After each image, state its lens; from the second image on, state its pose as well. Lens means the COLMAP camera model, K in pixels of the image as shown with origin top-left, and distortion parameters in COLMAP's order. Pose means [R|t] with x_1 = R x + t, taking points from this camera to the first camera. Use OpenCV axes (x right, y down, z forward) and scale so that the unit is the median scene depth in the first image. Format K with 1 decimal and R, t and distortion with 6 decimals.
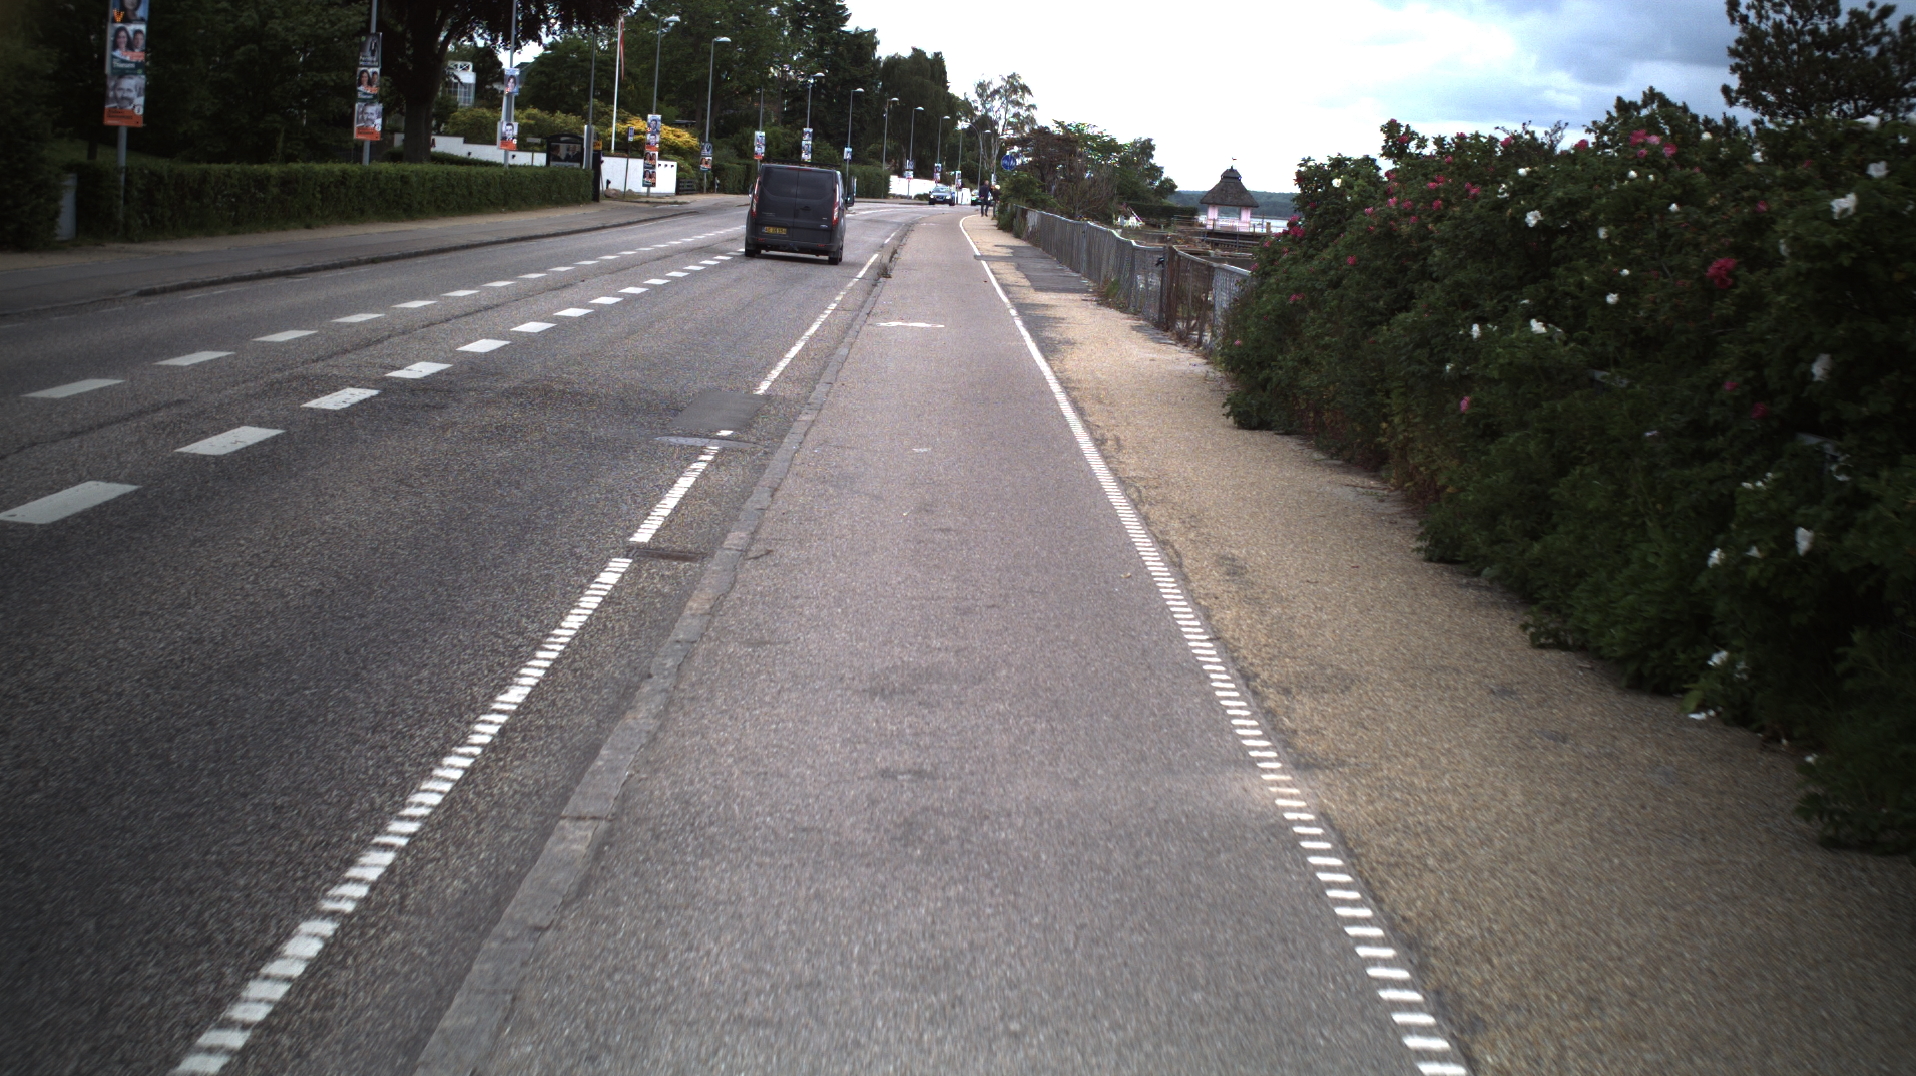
lens RADIAL K [[2877.1, 0, 970.9], [0, 2877.1, 525.7], [0, 0, 1]] dist [-0.214102, 0.000000]
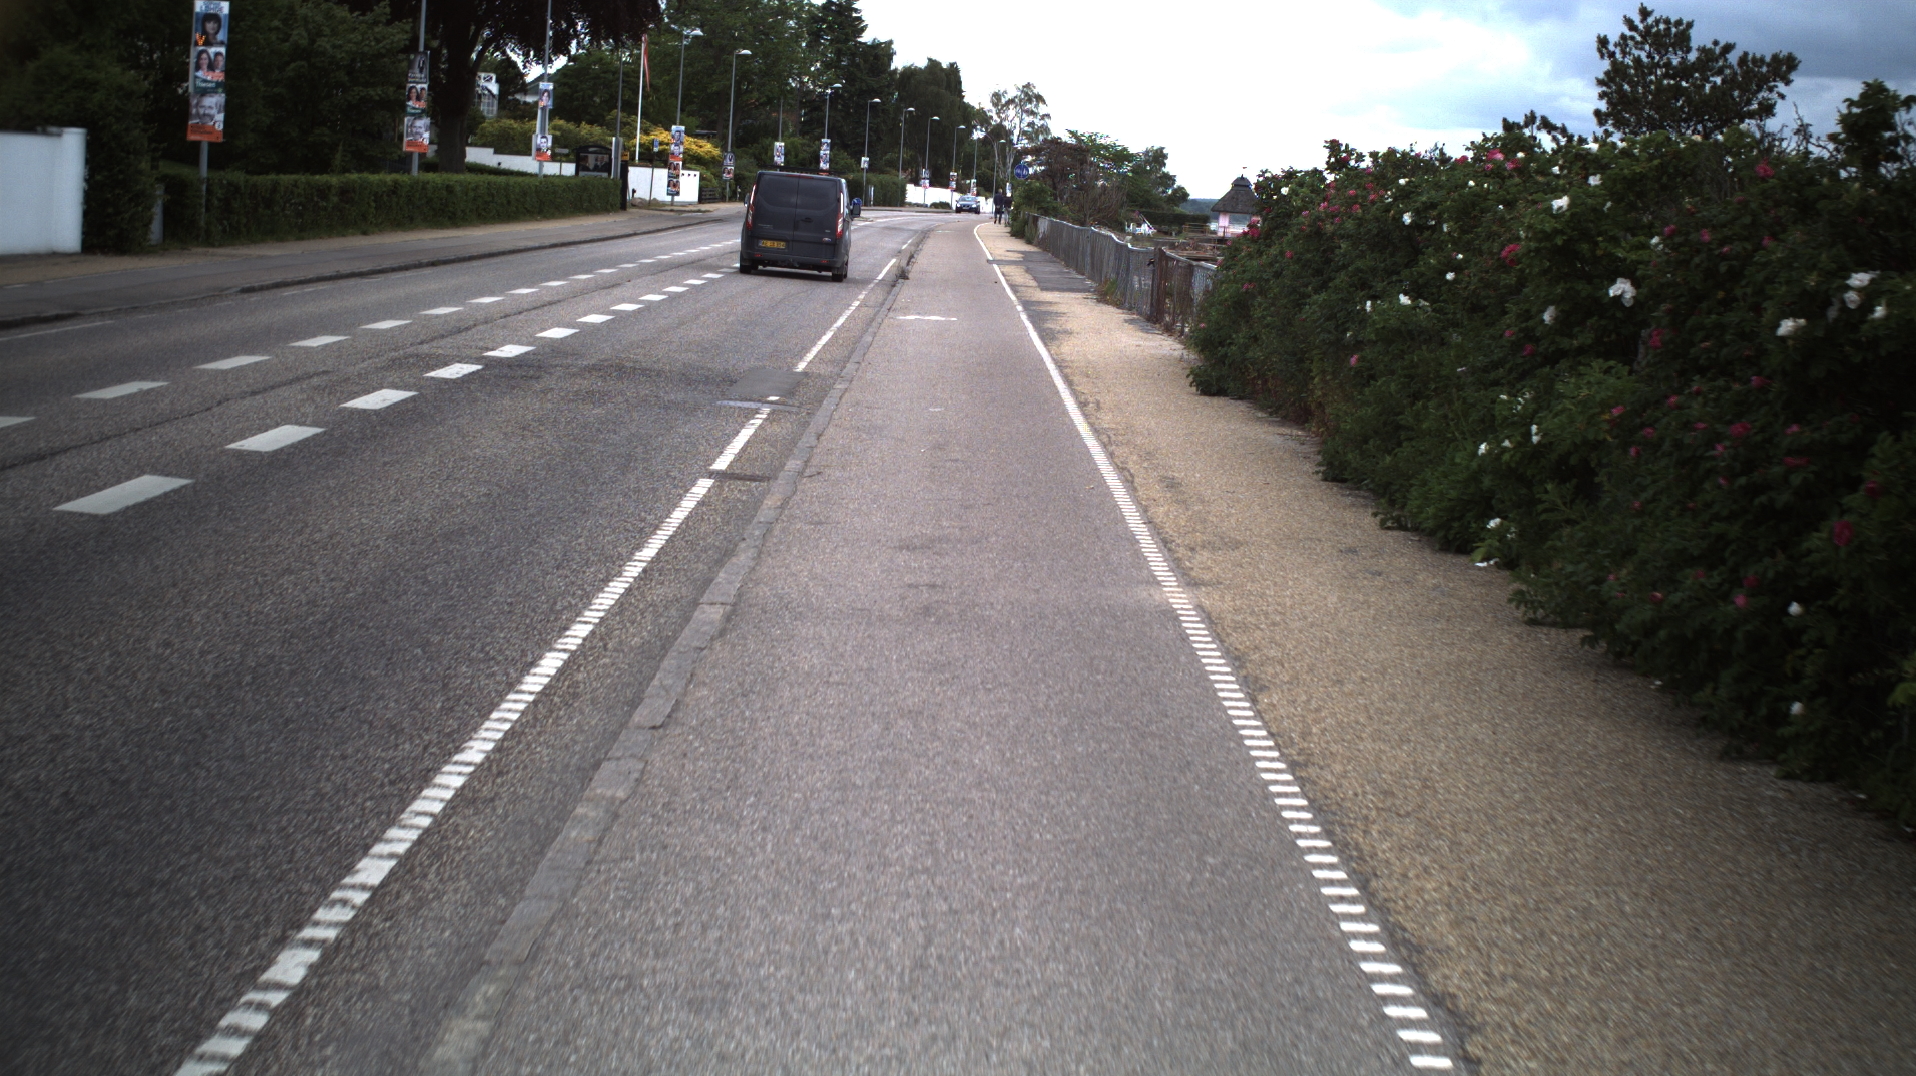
lens RADIAL K [[3395.0, 0, 953.9], [0, 3395.0, 546.6], [0, 0, 1]] dist [-0.278782, 0.000000]
pose [[0.999915, -0.001295, -0.012950, 0.009046], [0.001112, 0.999900, -0.014130, 0.052408], [0.012967, 0.014114, 0.999816, -0.443370]]
